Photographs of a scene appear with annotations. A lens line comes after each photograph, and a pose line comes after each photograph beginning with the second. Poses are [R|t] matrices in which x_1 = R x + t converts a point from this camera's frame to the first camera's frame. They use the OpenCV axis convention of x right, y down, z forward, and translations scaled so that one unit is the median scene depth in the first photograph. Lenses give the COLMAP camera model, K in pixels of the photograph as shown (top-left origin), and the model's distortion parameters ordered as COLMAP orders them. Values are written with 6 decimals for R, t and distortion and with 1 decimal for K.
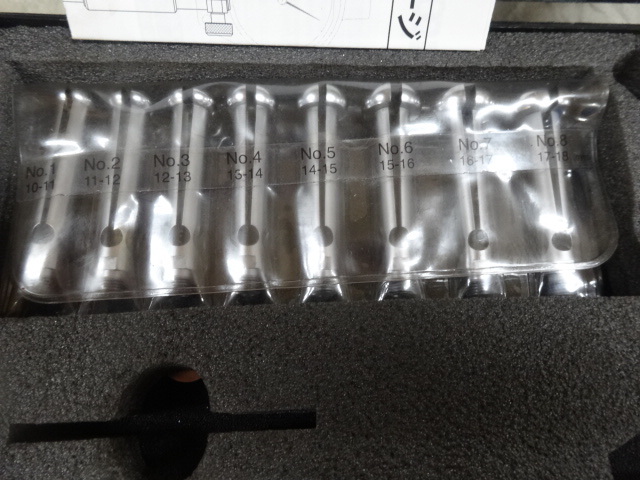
lens RADIAL K [[446.2, 0, 320.0], [0, 446.2, 241.4], [0, 0, 1]] dist [0.004846, 0.002618]
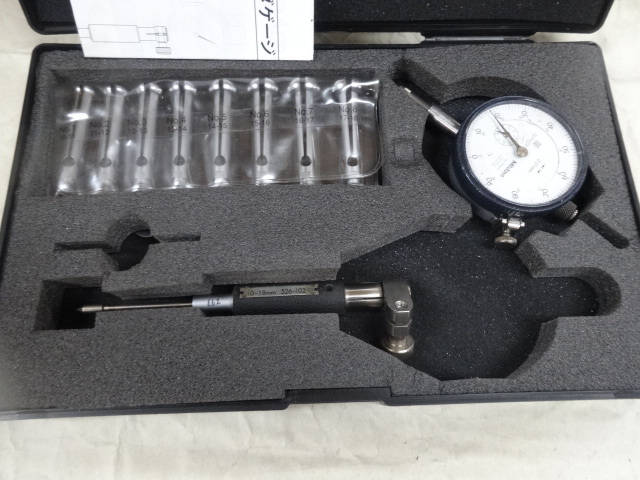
lens RADIAL K [[446.2, 0, 318.1], [0, 446.2, 241.0], [0, 0, 1]] dist [0.004846, 0.002618]
pose [[0.999863, -0.010330, -0.012959, 0.414140], [0.009991, 0.999613, -0.025977, 0.351855], [0.013222, 0.025844, 0.999579, -0.787640]]
